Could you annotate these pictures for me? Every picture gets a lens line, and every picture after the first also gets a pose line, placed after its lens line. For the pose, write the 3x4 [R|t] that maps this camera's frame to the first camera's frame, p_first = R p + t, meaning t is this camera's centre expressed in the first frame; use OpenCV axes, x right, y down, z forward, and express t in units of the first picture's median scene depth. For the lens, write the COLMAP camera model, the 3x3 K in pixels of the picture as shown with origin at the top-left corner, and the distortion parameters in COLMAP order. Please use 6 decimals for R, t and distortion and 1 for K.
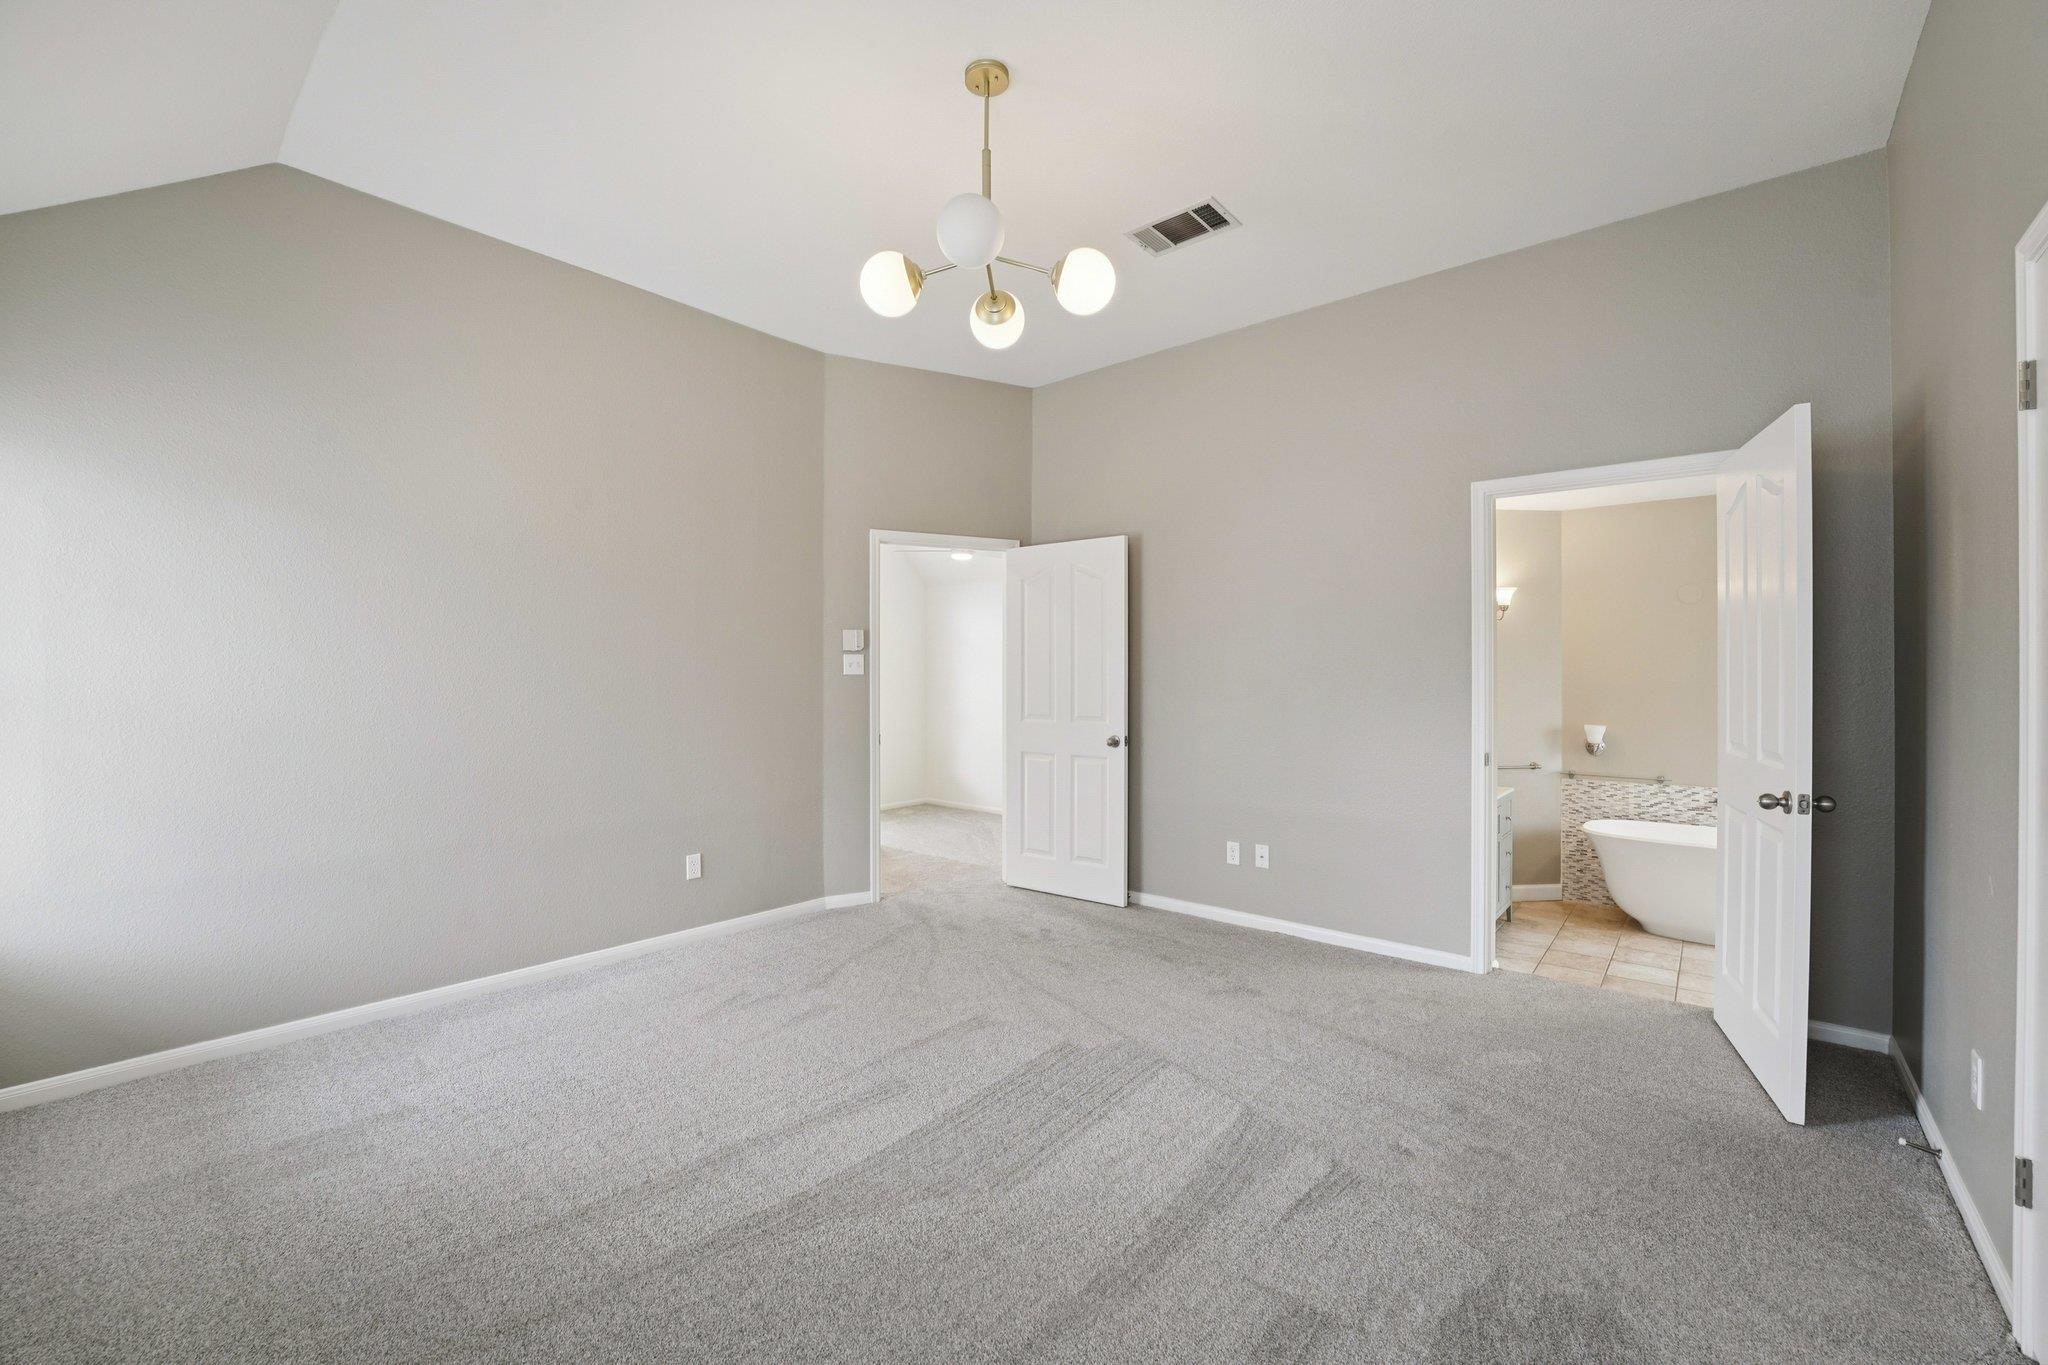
lens RADIAL K [[844.0, 0, 1032.2], [0, 844.0, 684.4], [0, 0, 1]] dist [-0.001844, 0.000018]
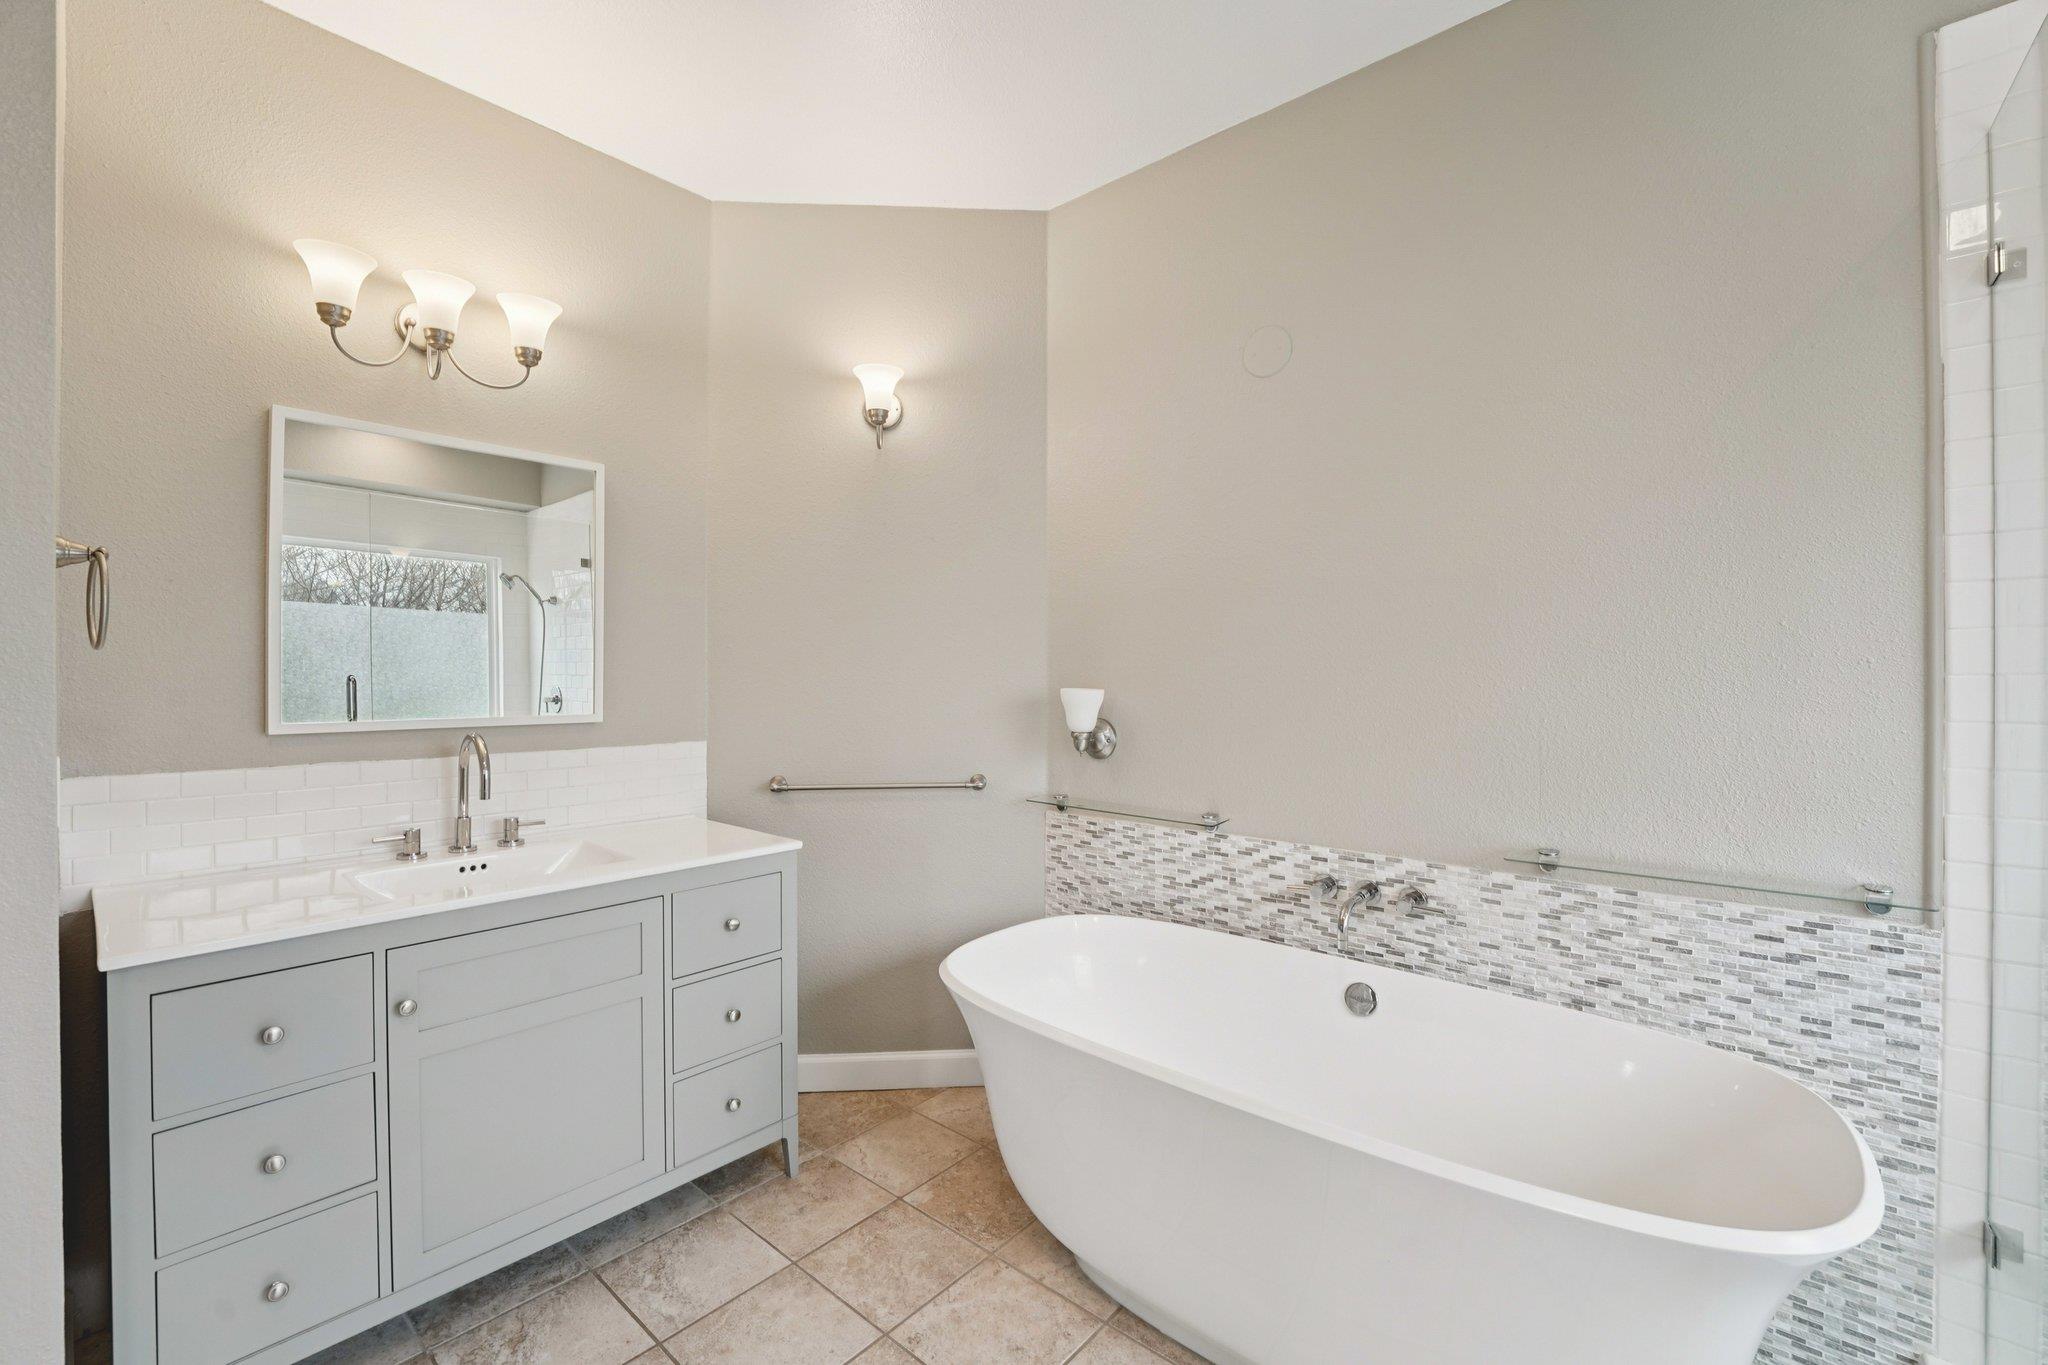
lens RADIAL K [[844.0, 0, 1016.5], [0, 844.0, 678.3], [0, 0, 1]] dist [-0.001844, 0.000018]
pose [[0.999208, 0.004426, -0.039546, 0.658972], [-0.004588, 0.999982, -0.003991, 0.045645], [0.039527, 0.004170, 0.999210, 0.582131]]
